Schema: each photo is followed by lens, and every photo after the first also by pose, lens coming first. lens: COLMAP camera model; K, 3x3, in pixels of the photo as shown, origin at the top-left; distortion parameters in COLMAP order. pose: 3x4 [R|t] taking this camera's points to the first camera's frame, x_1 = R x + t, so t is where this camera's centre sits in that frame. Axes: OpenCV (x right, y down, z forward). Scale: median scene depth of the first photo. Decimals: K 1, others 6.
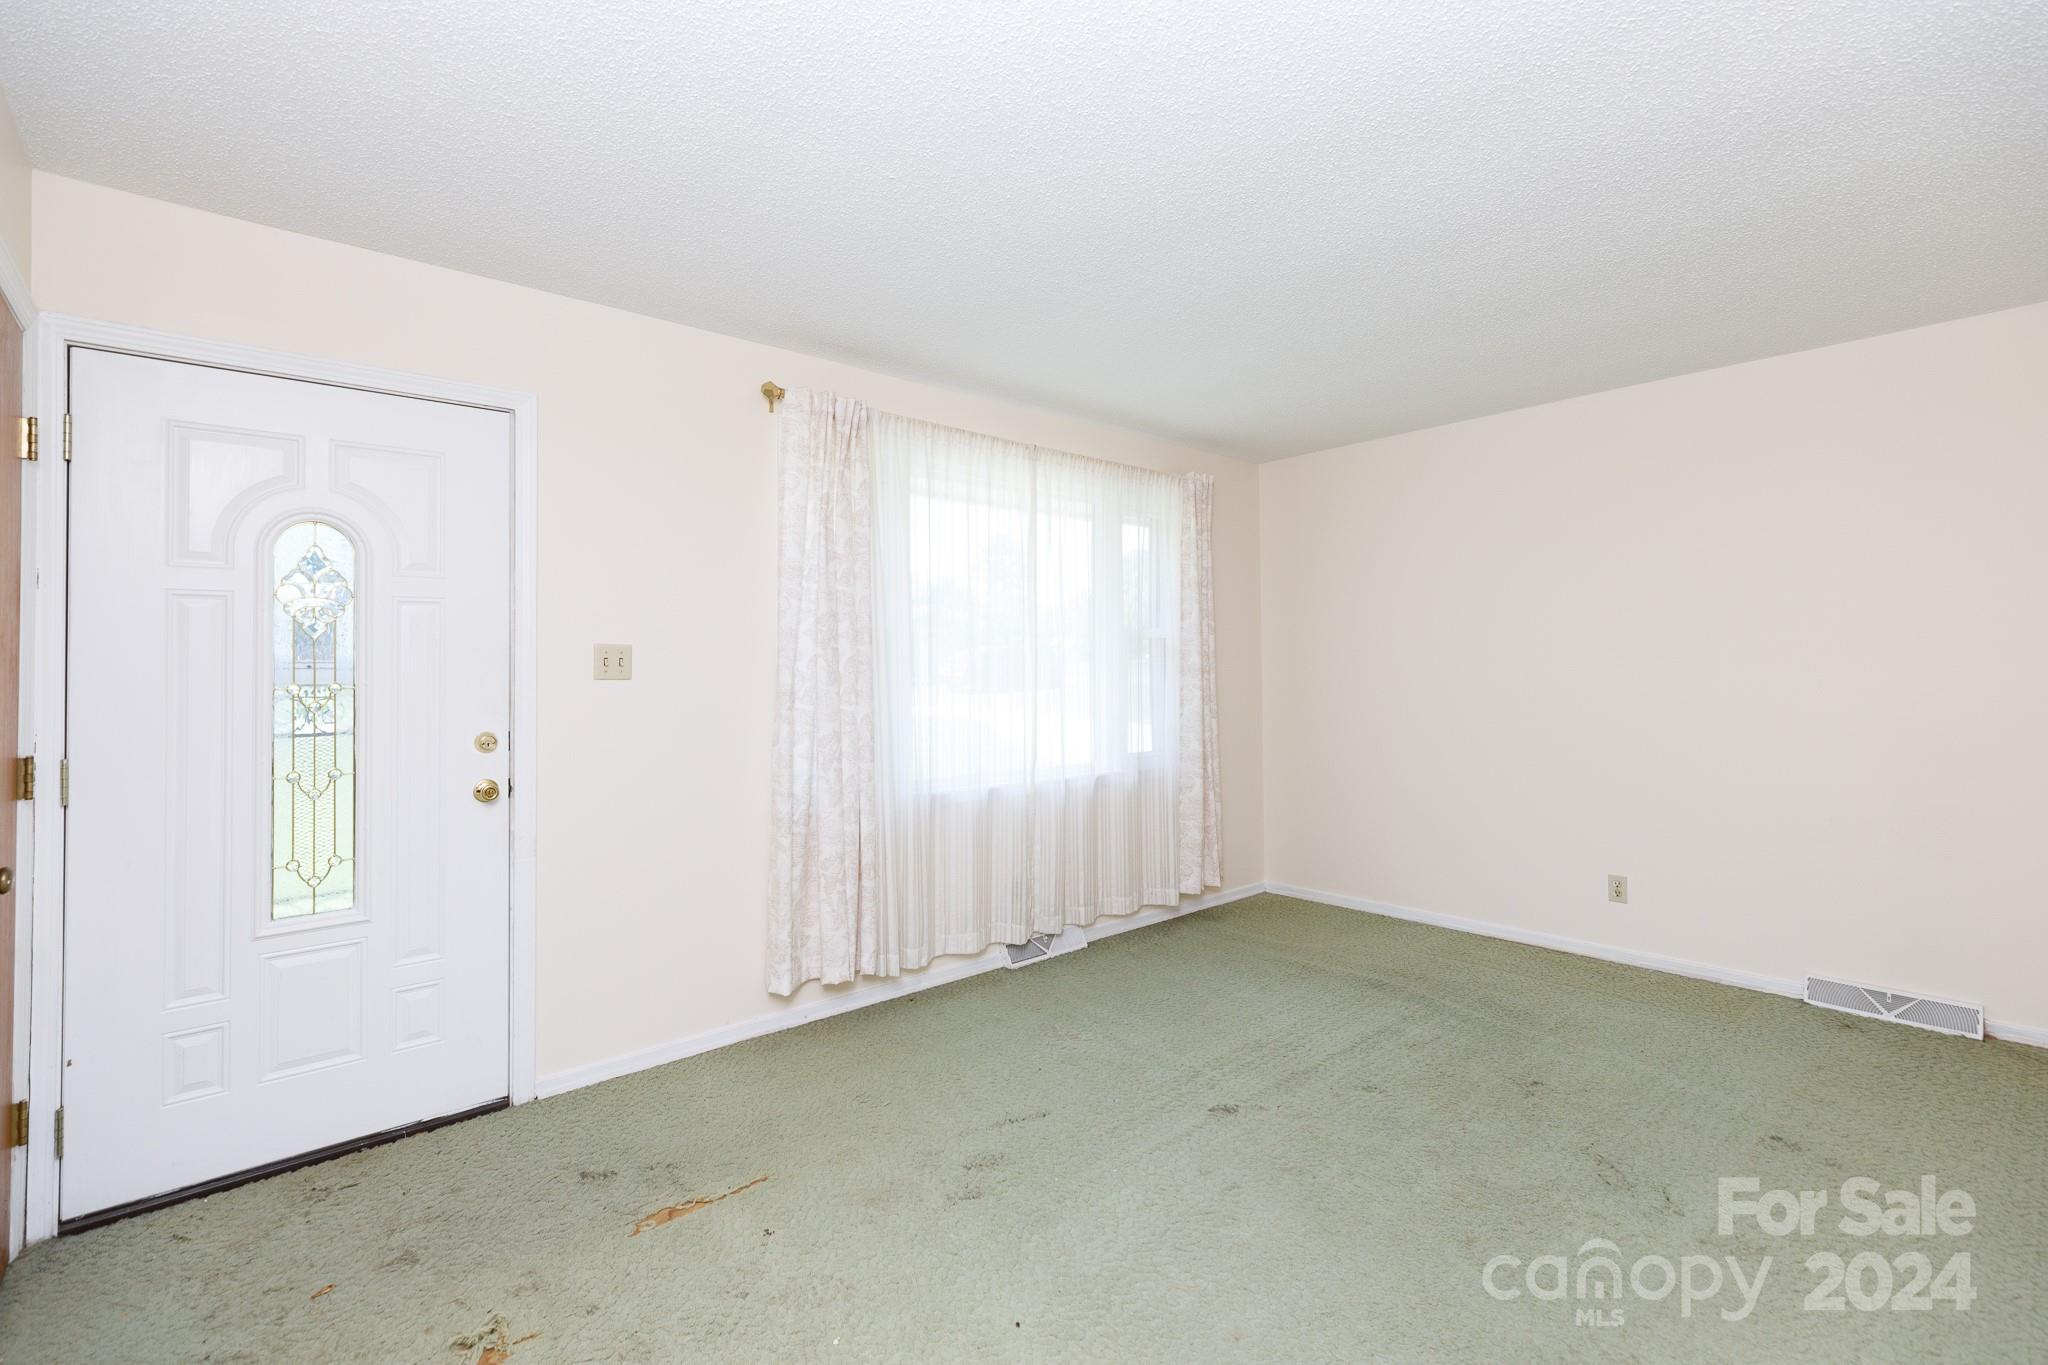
lens RADIAL K [[923.9, 0, 1024.7], [0, 923.9, 673.6], [0, 0, 1]] dist [0.000663, 0.000170]
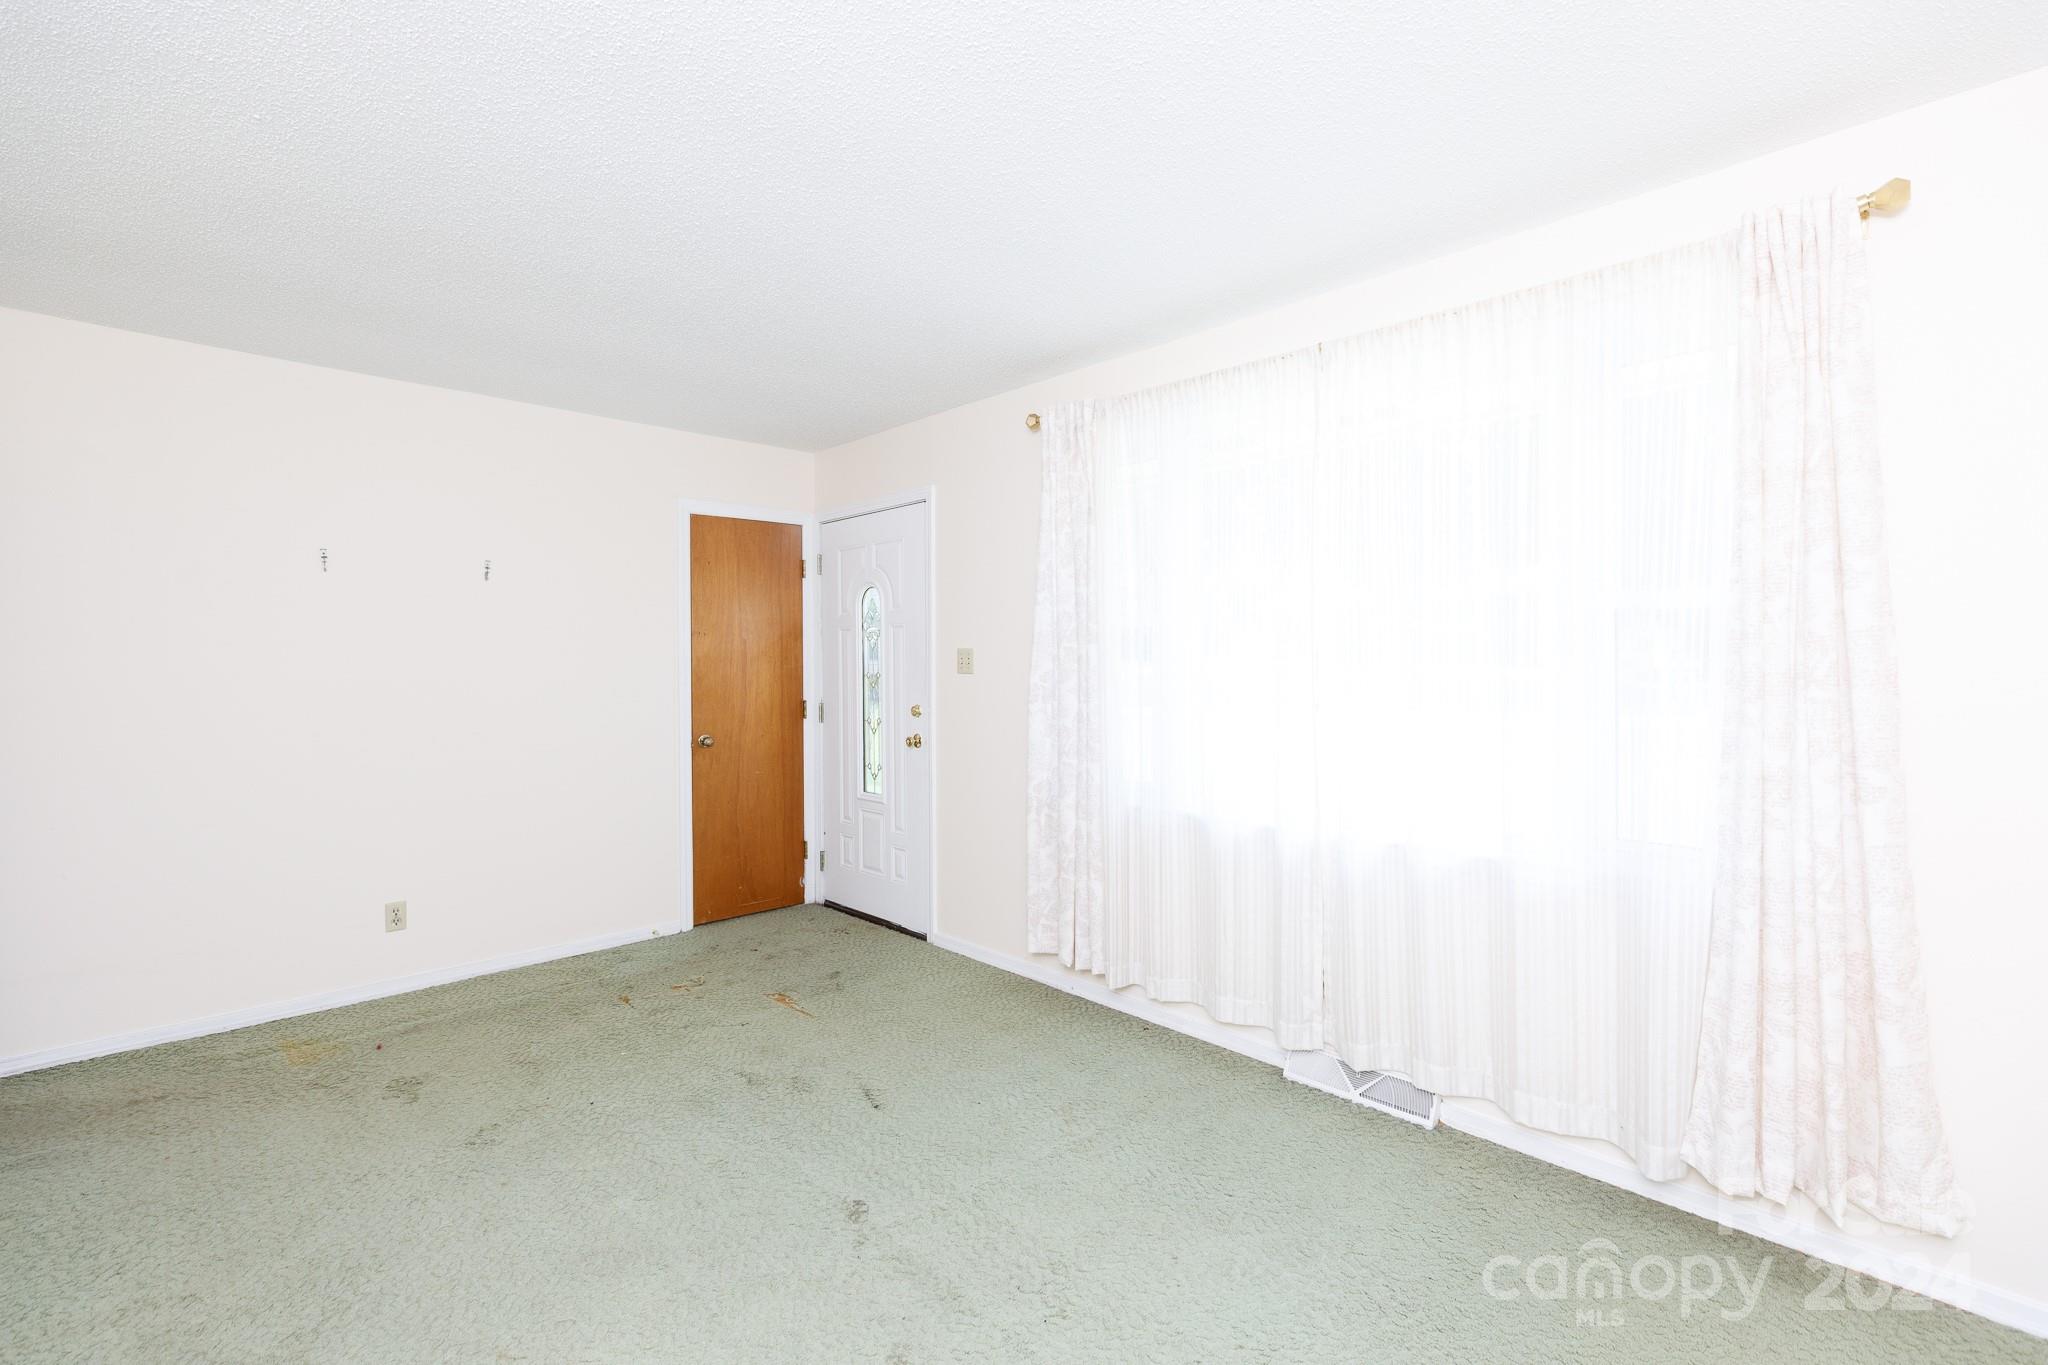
lens RADIAL K [[923.9, 0, 1024.7], [0, 923.9, 681.5], [0, 0, 1]] dist [0.000663, 0.000170]
pose [[0.036939, 0.028960, -0.998898, 1.039952], [0.002921, 0.999573, 0.029088, -0.023608], [0.999313, -0.003992, 0.036839, 1.132116]]
